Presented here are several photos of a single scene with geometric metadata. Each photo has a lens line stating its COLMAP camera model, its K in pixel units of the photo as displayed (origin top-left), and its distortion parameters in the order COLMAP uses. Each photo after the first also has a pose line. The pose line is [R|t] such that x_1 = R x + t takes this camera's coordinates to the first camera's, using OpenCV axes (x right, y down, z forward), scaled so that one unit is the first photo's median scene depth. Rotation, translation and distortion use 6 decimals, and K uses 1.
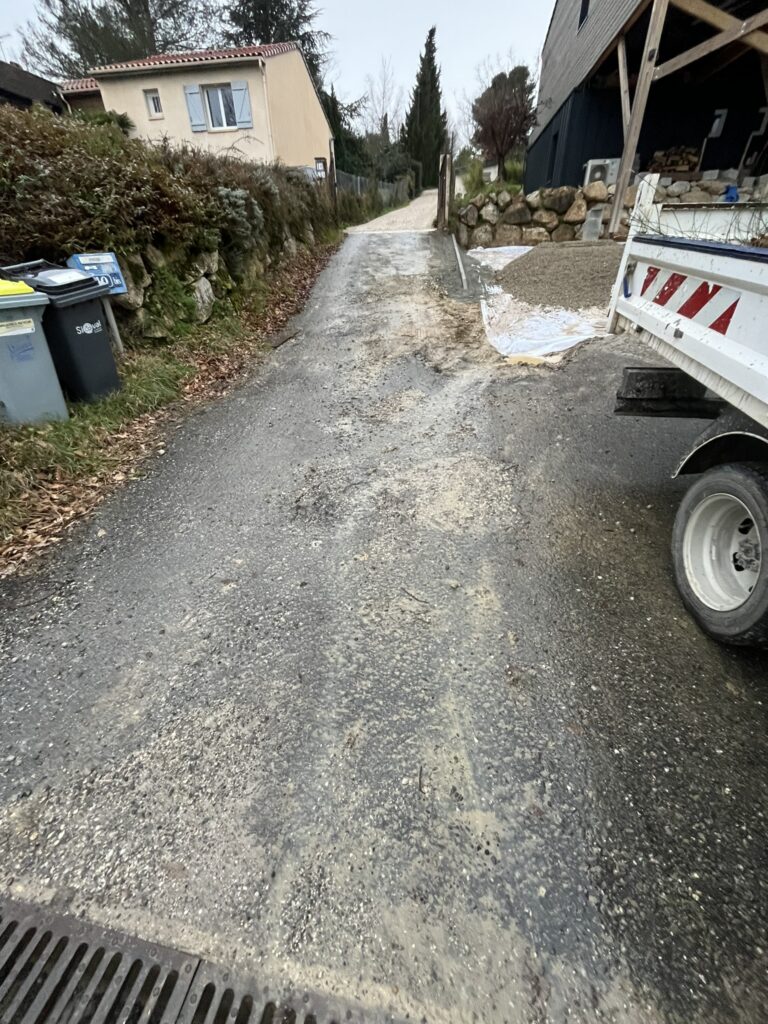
lens RADIAL K [[416.6, 0, 383.0], [0, 416.6, 510.9], [0, 0, 1]] dist [-0.004898, -0.000173]
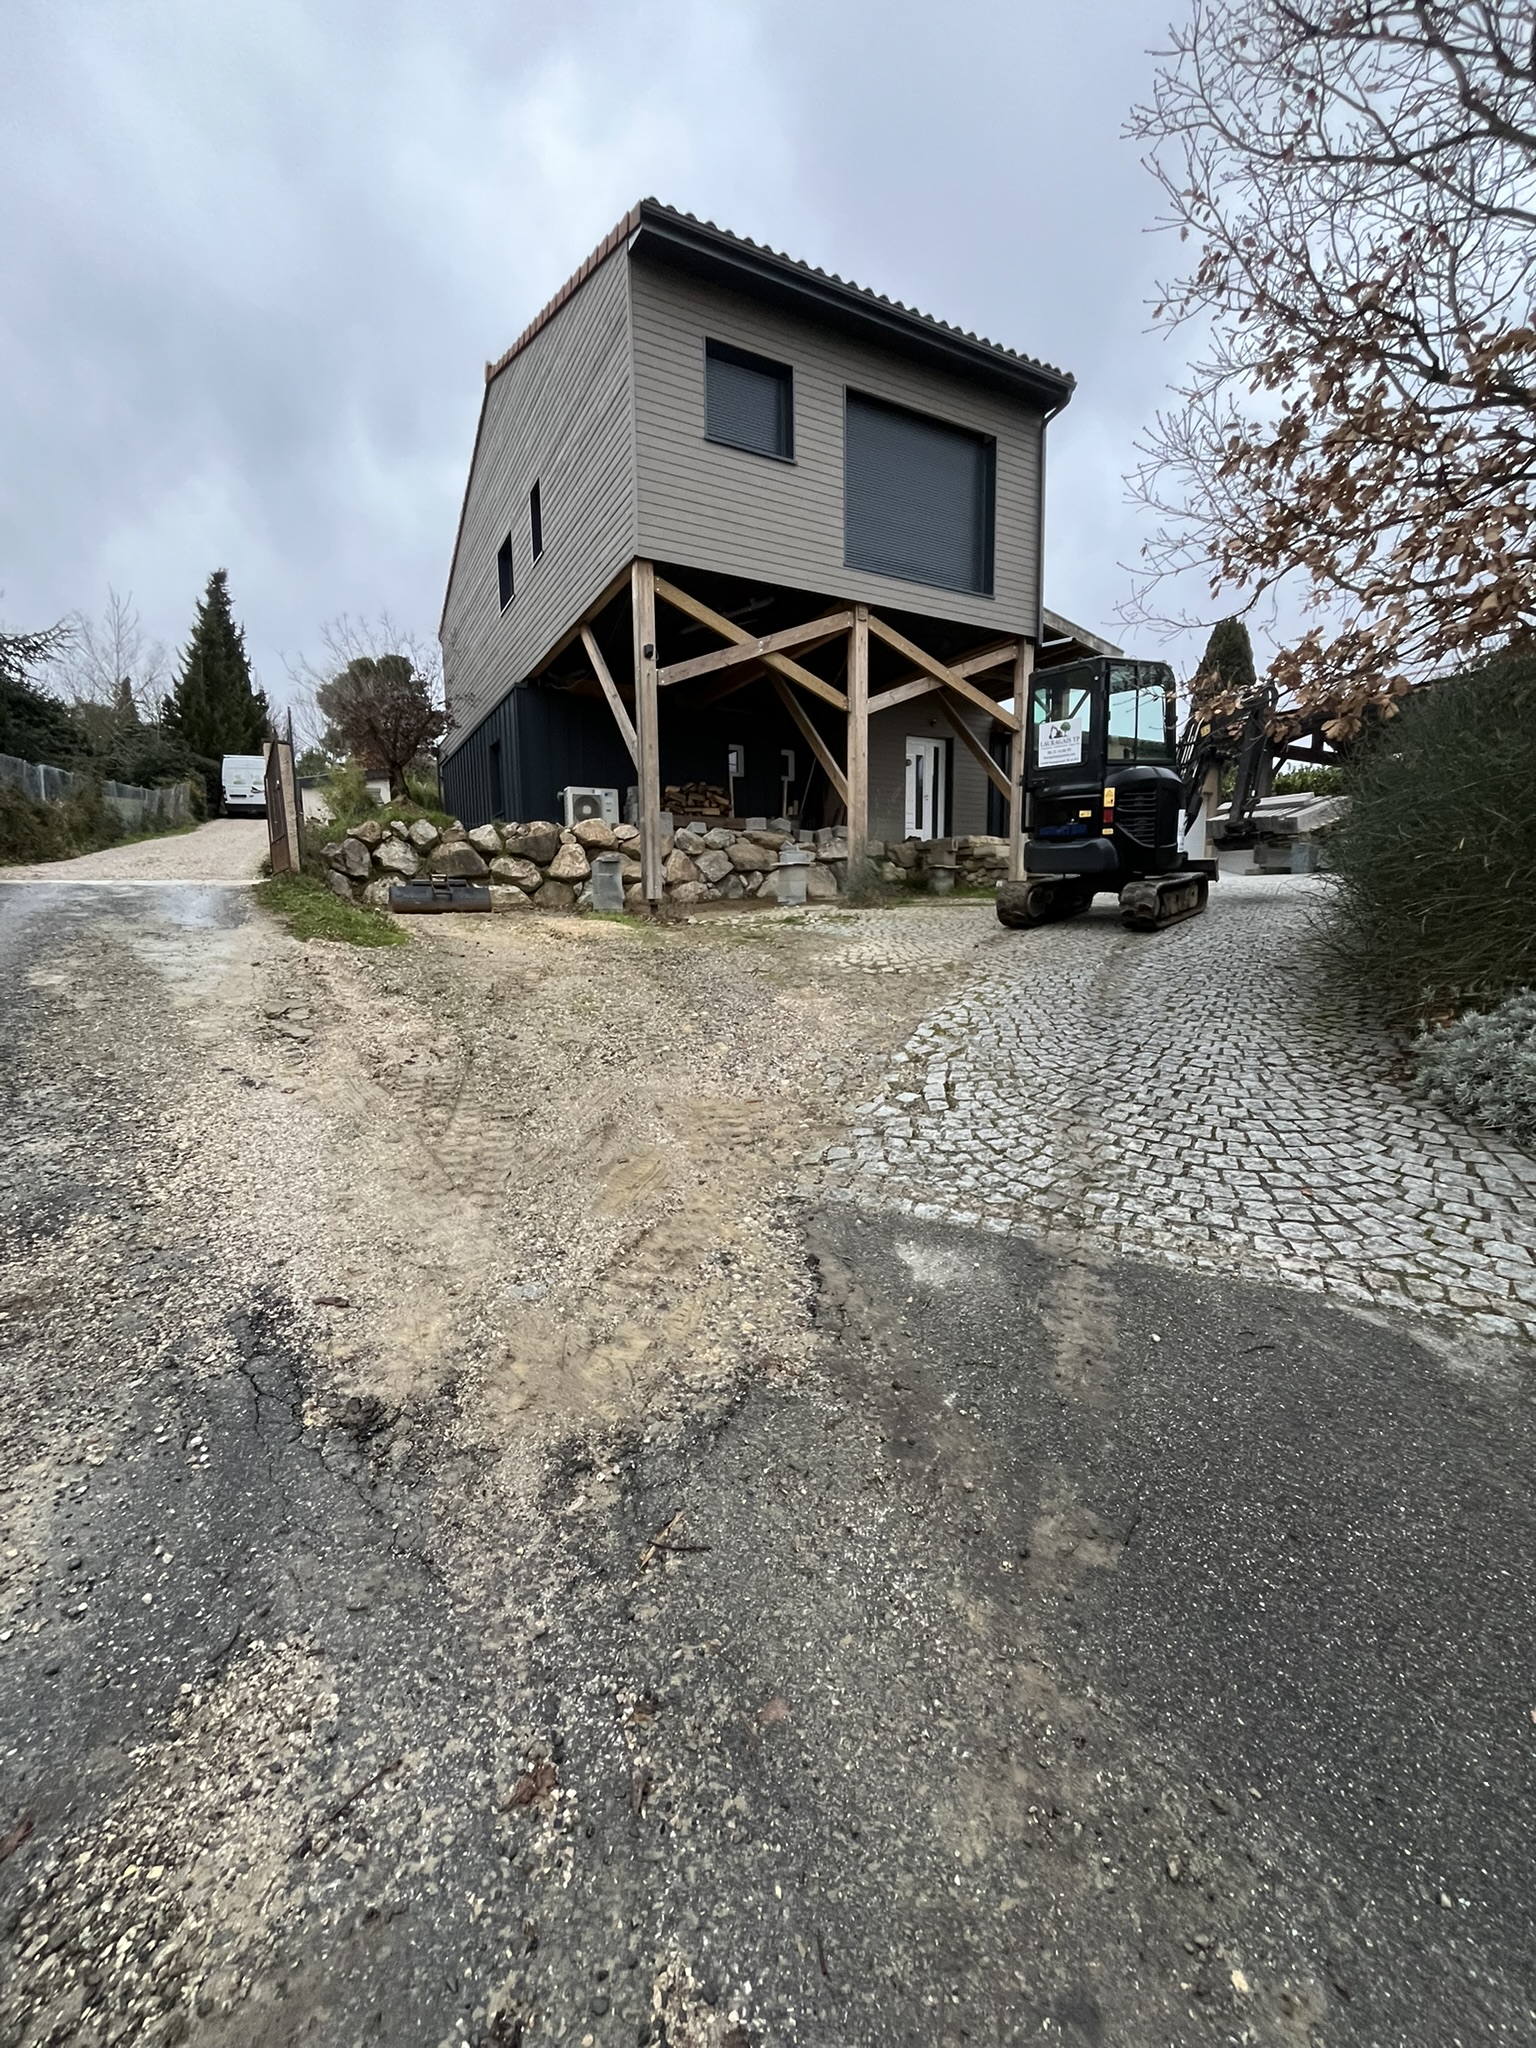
lens RADIAL K [[833.3, 0, 769.0], [0, 833.3, 1024.1], [0, 0, 1]] dist [-0.004898, -0.000173]
pose [[0.800610, -0.066313, 0.595505, 0.017817], [0.306436, 0.899366, -0.311829, -0.116434], [-0.514899, 0.432138, 0.740362, 0.158947]]
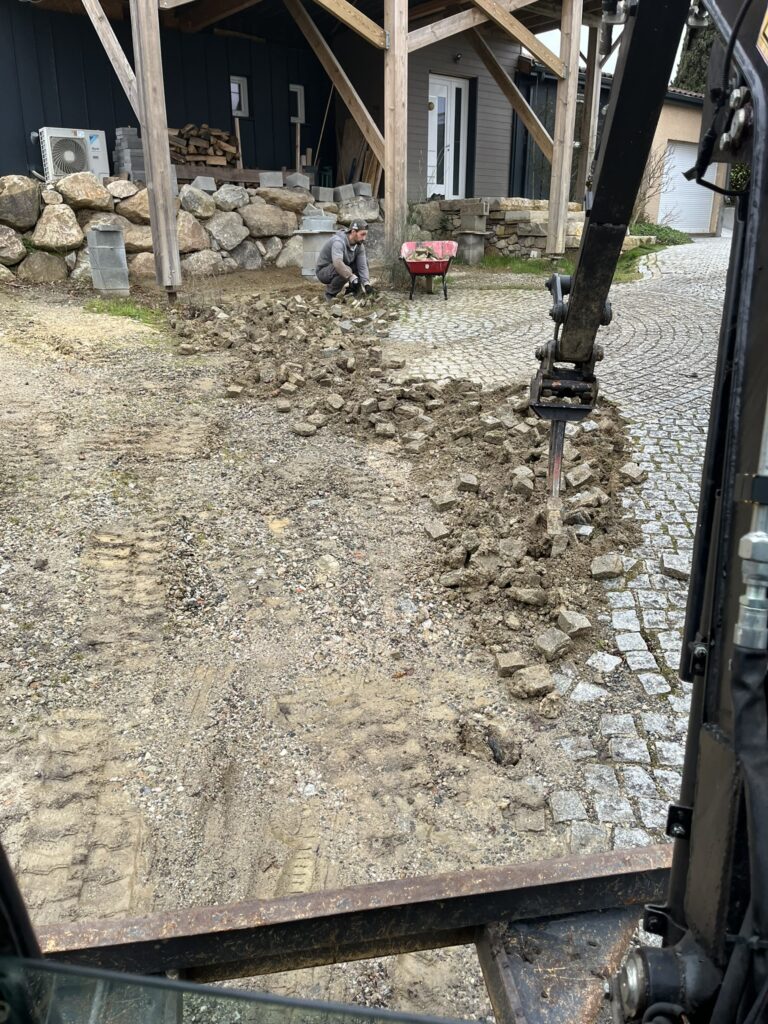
lens RADIAL K [[771.0, 0, 384.5], [0, 771.0, 521.5], [0, 0, 1]] dist [0.056139, -0.069508]
pose [[0.695613, -0.221872, 0.683297, 0.058809], [0.363208, 0.929221, -0.068028, -0.227766], [-0.619841, 0.295500, 0.726964, 0.246779]]
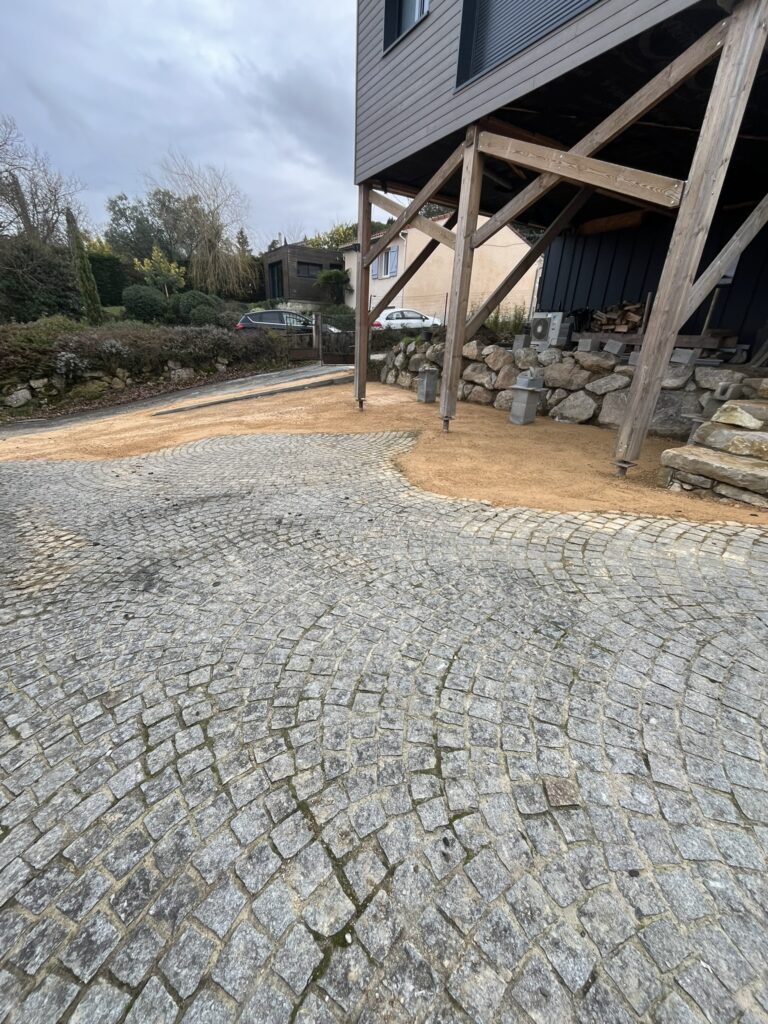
lens RADIAL K [[416.6, 0, 386.2], [0, 416.6, 516.2], [0, 0, 1]] dist [-0.004898, -0.000173]
pose [[0.629650, 0.363181, -0.686760, 1.091100], [-0.455152, 0.888850, 0.052750, -0.402635], [0.629584, 0.279366, 0.724967, 0.325951]]
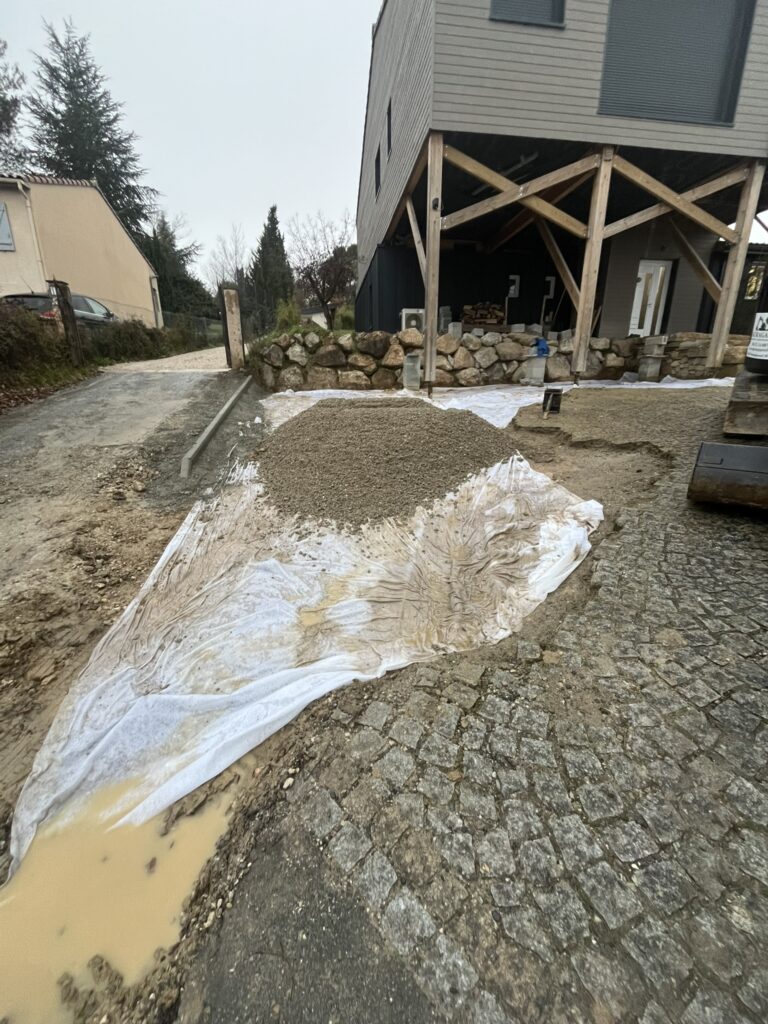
lens RADIAL K [[416.6, 0, 383.5], [0, 416.6, 510.8], [0, 0, 1]] dist [-0.004898, -0.000173]
pose [[0.961669, -0.061993, 0.267113, 0.178371], [0.126635, 0.964416, -0.232089, -0.188975], [-0.243220, 0.257019, 0.935300, 0.244895]]
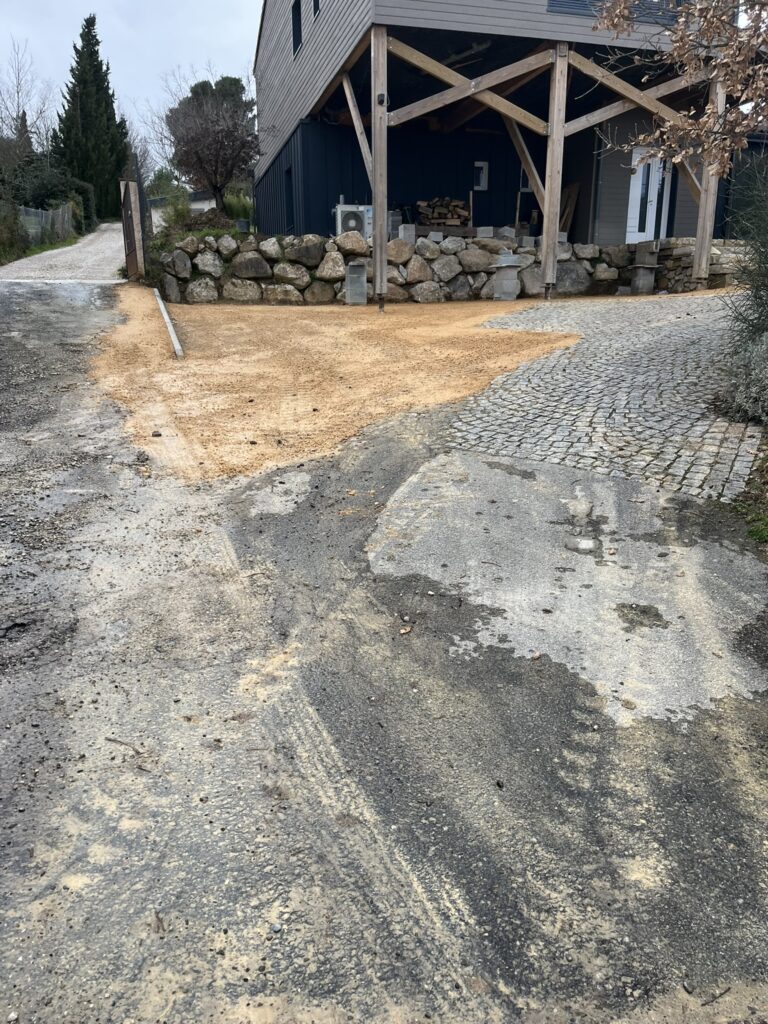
lens RADIAL K [[771.0, 0, 375.5], [0, 771.0, 522.2], [0, 0, 1]] dist [0.056139, -0.069508]
pose [[0.921367, -0.082997, 0.379728, -0.002450], [0.190356, 0.948114, -0.254647, 0.040422], [-0.338890, 0.306907, 0.889360, -0.062180]]
